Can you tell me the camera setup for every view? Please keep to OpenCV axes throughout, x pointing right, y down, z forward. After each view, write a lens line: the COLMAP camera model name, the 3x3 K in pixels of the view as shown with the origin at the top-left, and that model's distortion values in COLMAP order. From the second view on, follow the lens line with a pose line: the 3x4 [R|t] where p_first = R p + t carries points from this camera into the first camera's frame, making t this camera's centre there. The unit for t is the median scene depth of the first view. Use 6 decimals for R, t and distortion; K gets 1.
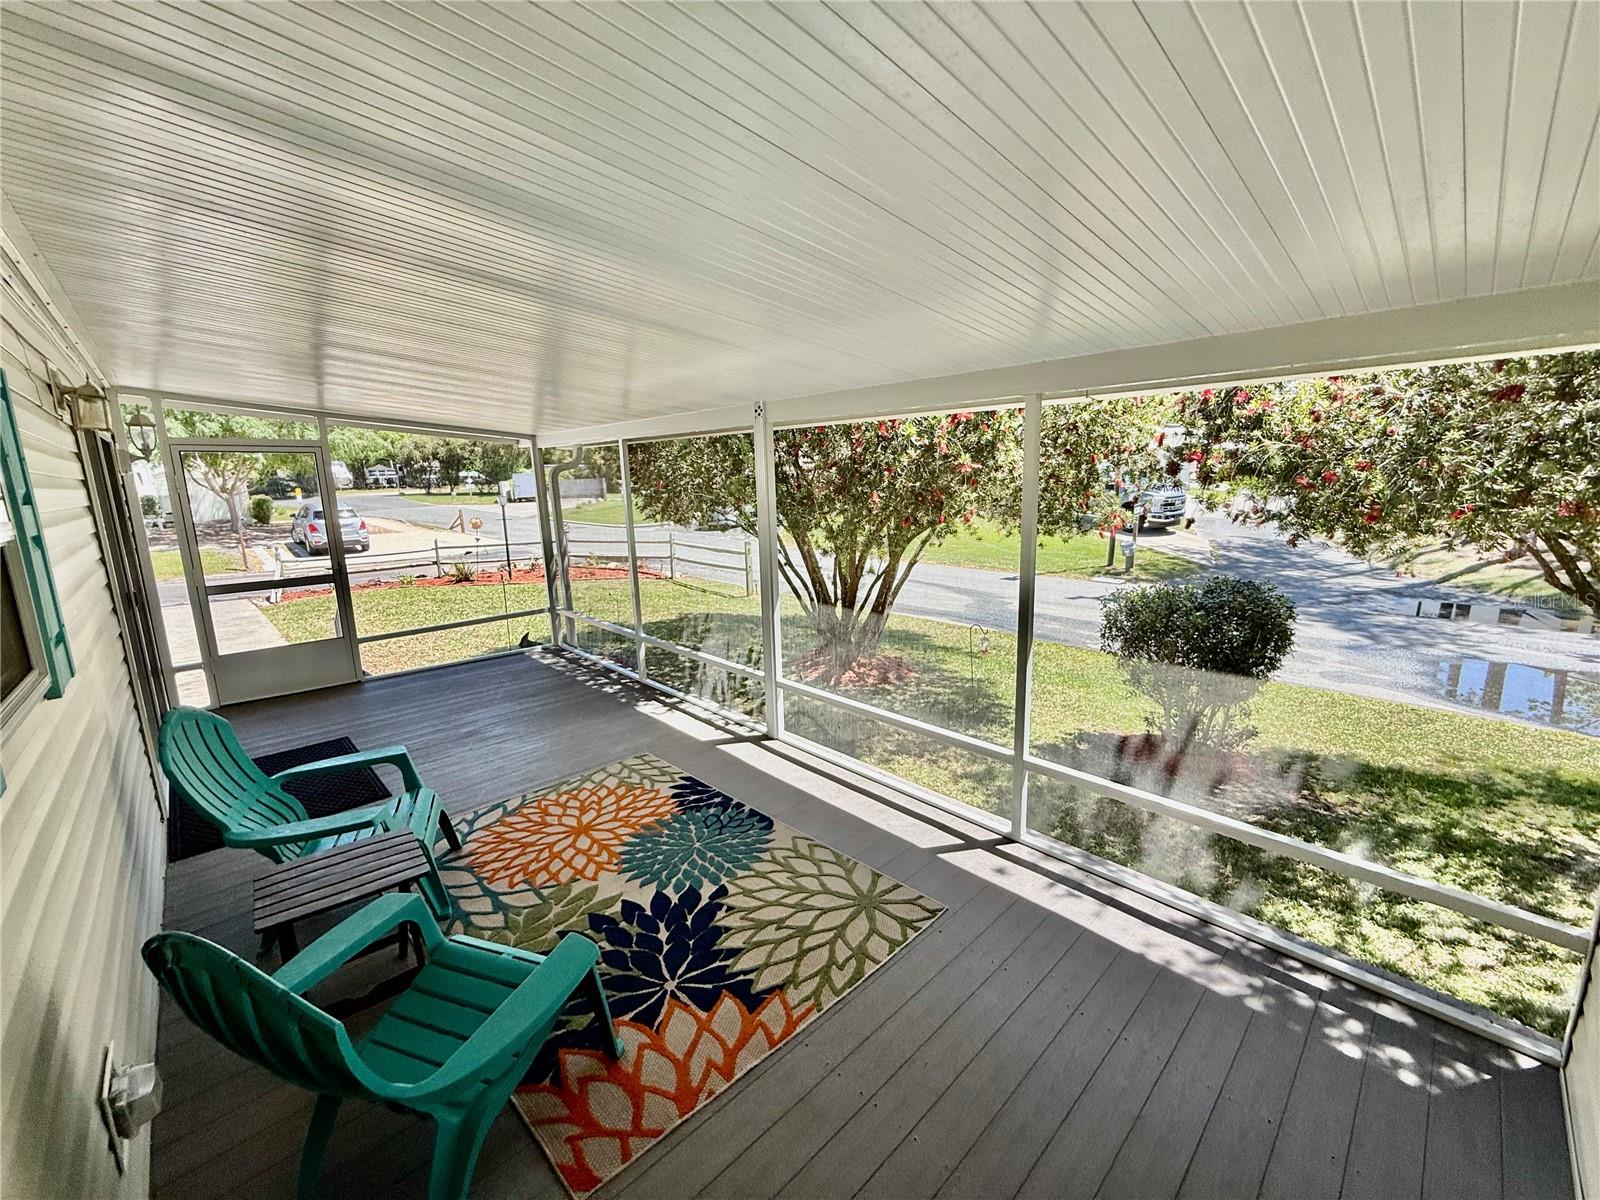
lens RADIAL K [[639.4, 0, 796.5], [0, 639.4, 598.6], [0, 0, 1]] dist [-0.000204, -0.000416]
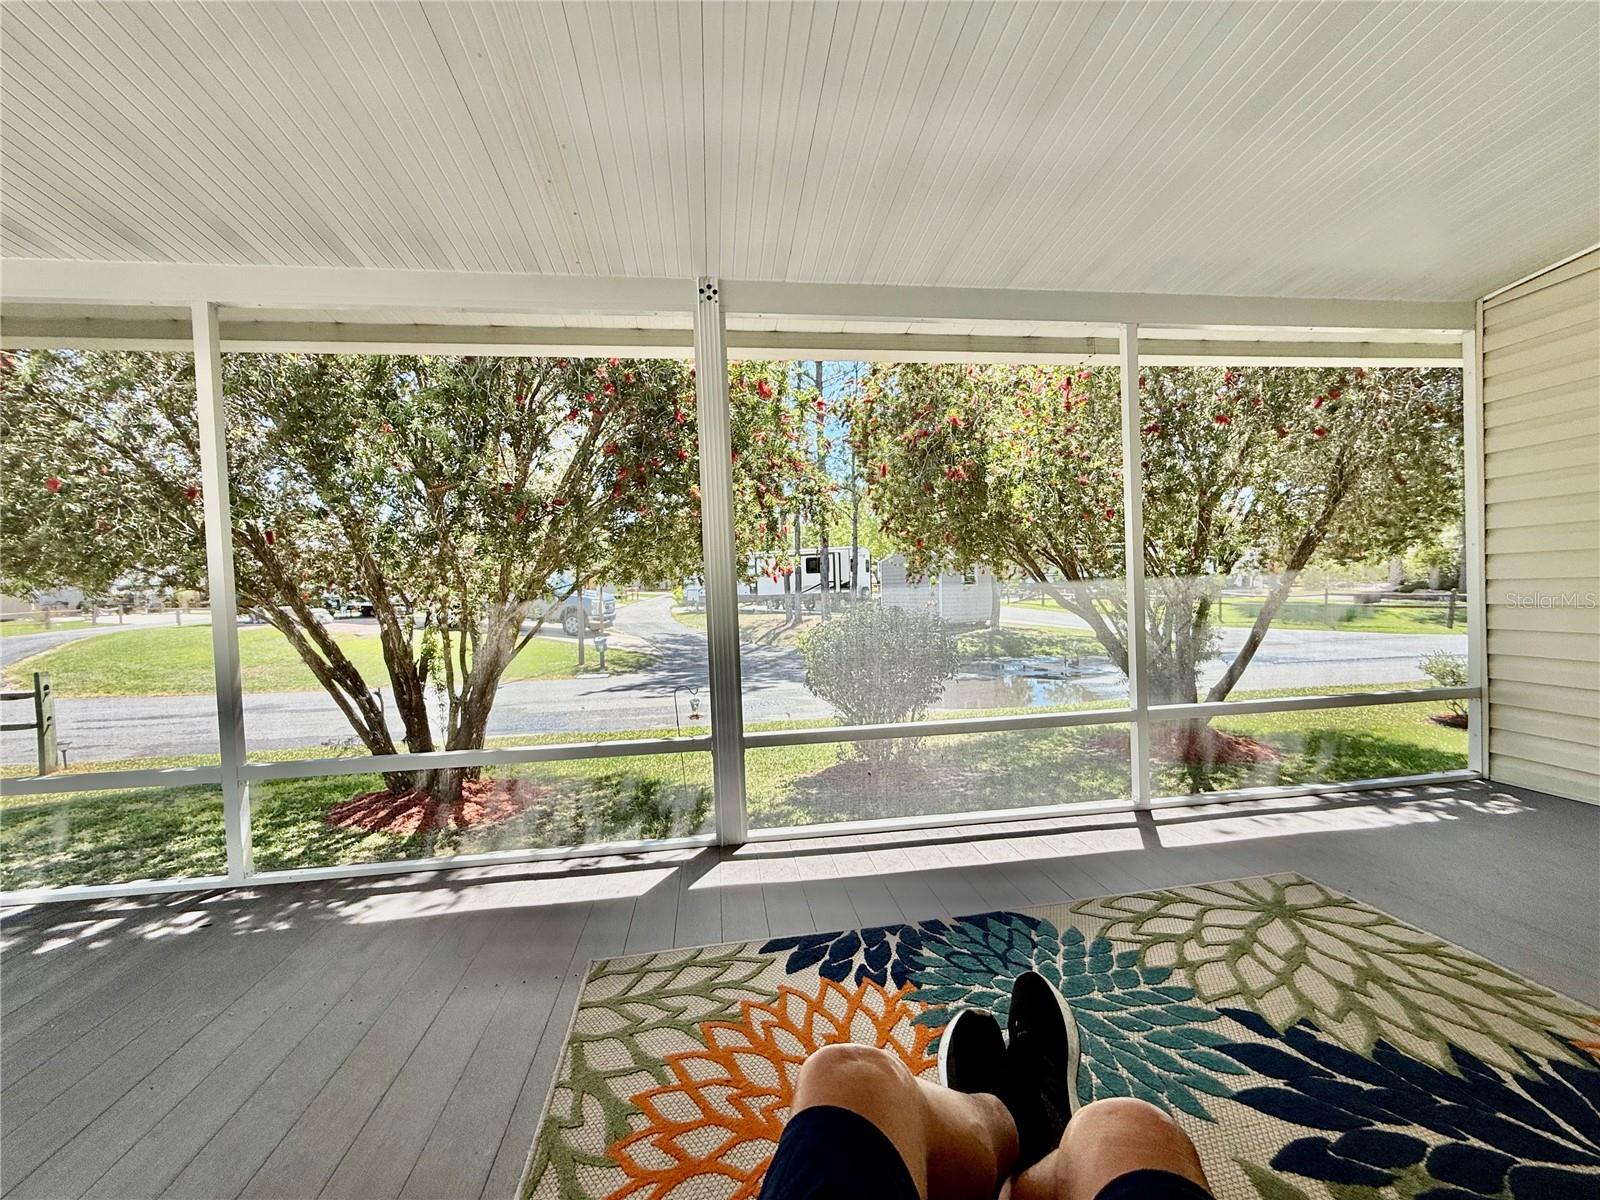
lens RADIAL K [[639.7, 0, 800.9], [0, 639.7, 600.9], [0, 0, 1]] dist [0.002997, 0.000085]
pose [[0.587383, -0.016487, 0.809141, -0.664811], [0.175213, 0.978671, -0.107252, 0.106010], [-0.790115, 0.204770, 0.577744, 0.813863]]
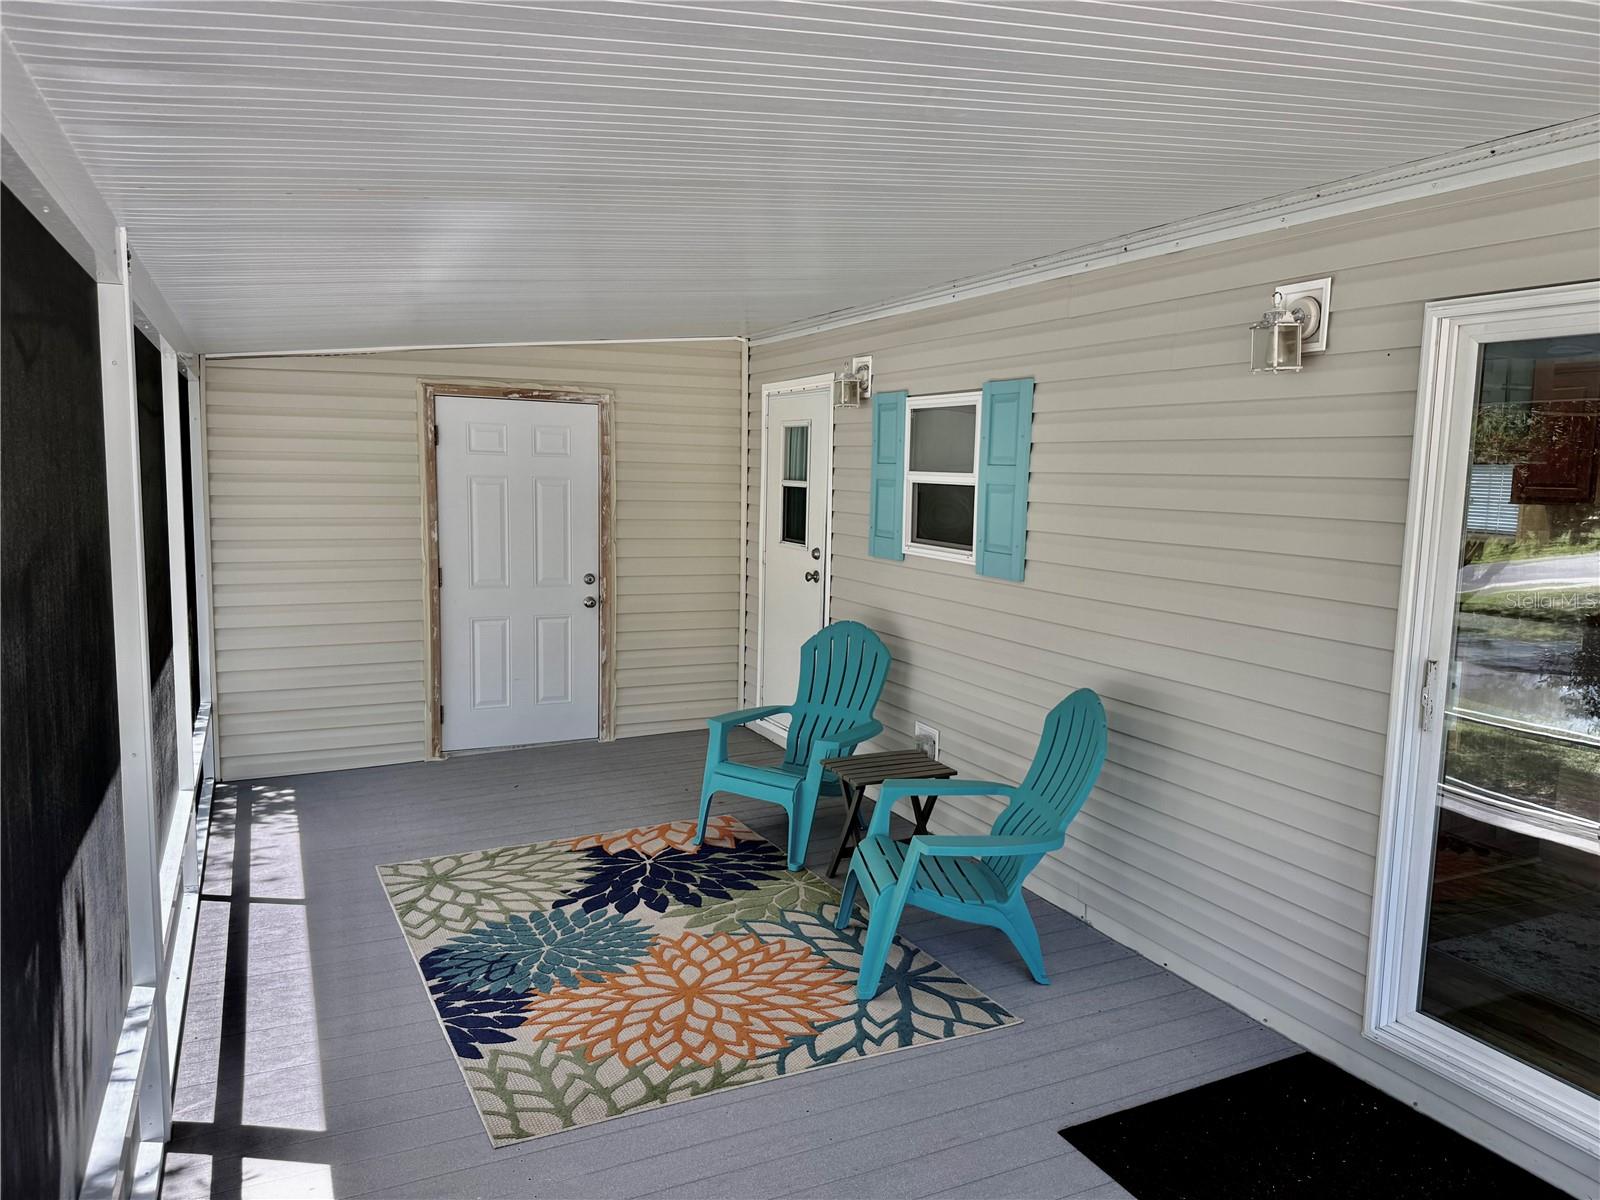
lens RADIAL K [[1140.2, 0, 800.0], [0, 1140.2, 600.0], [0, 0, 1]] dist [0.168366, -0.333206]
pose [[-0.947546, -0.029479, 0.318258, -0.840195], [0.065205, 0.956968, 0.282774, -0.347627], [-0.312899, 0.288693, -0.904848, 2.001034]]
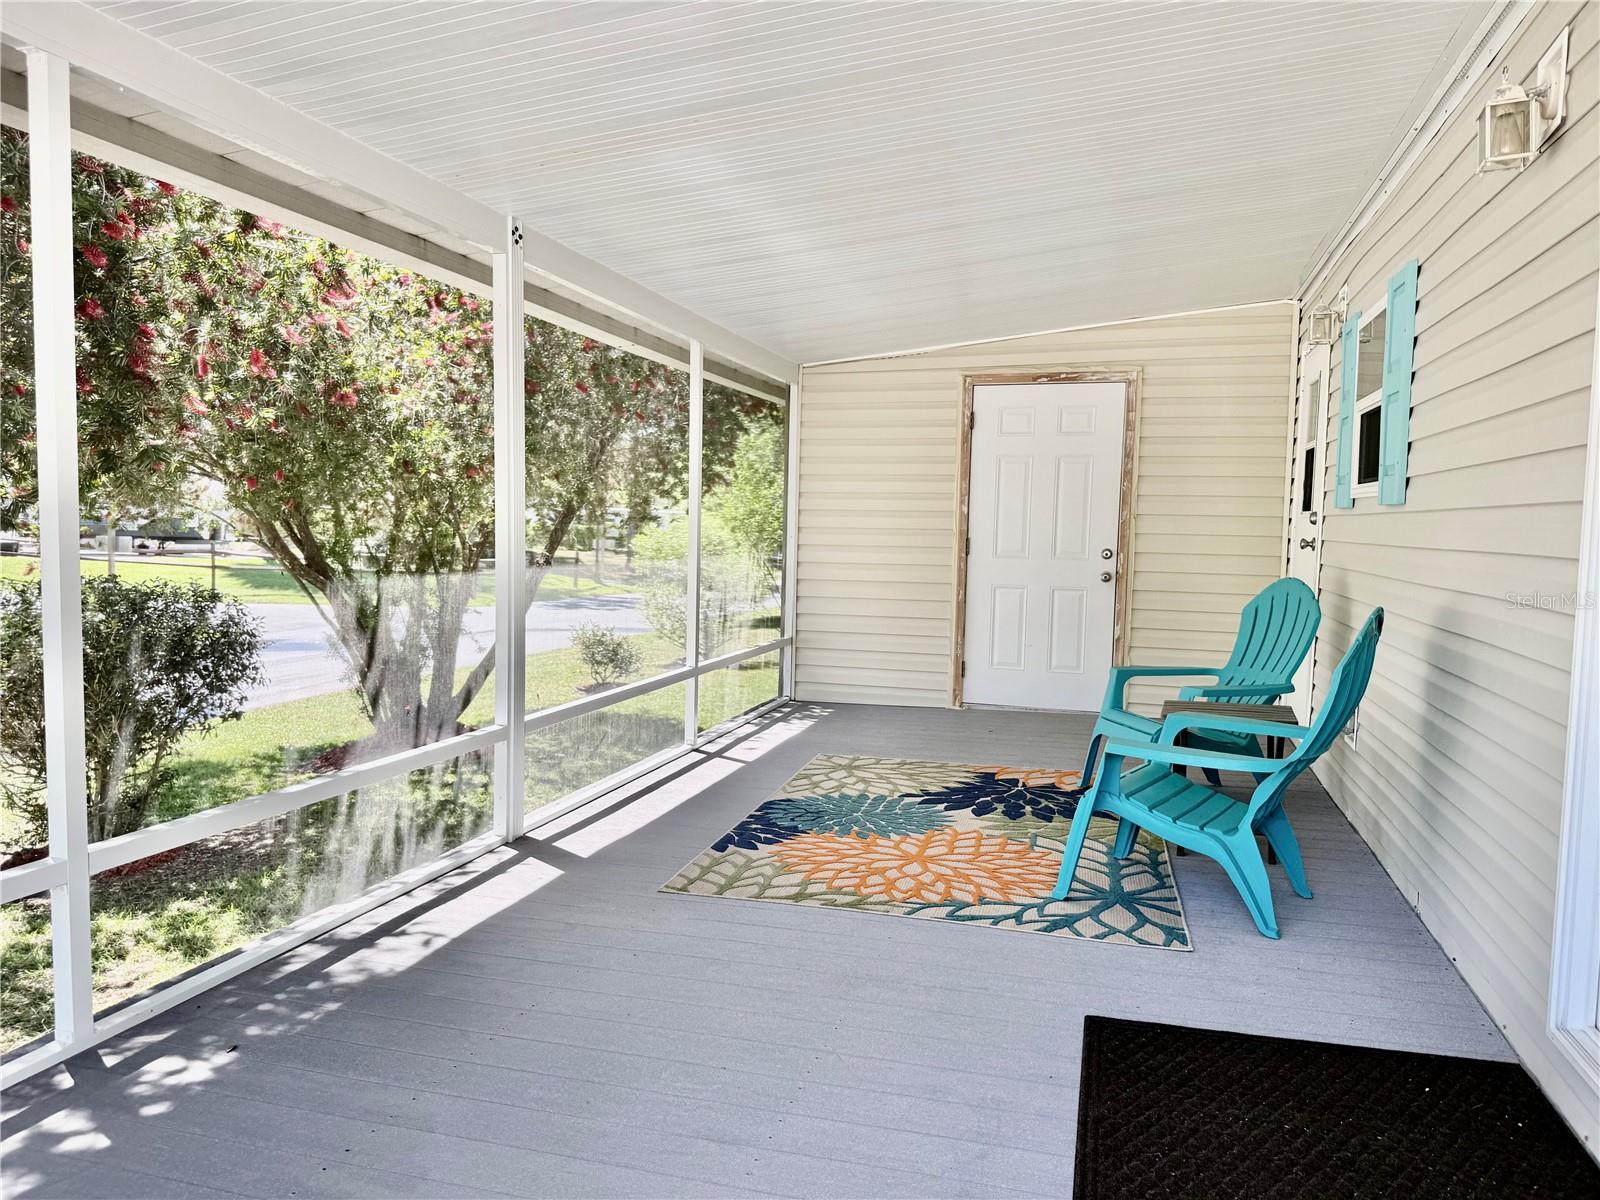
lens RADIAL K [[1132.9, 0, 800.0], [0, 1132.9, 600.0], [0, 0, 1]] dist [0.189743, -0.225845]
pose [[-0.503529, -0.044705, 0.862821, -1.398604], [0.154243, 0.977966, 0.140684, -0.109610], [-0.850099, 0.203922, -0.485539, 1.742800]]
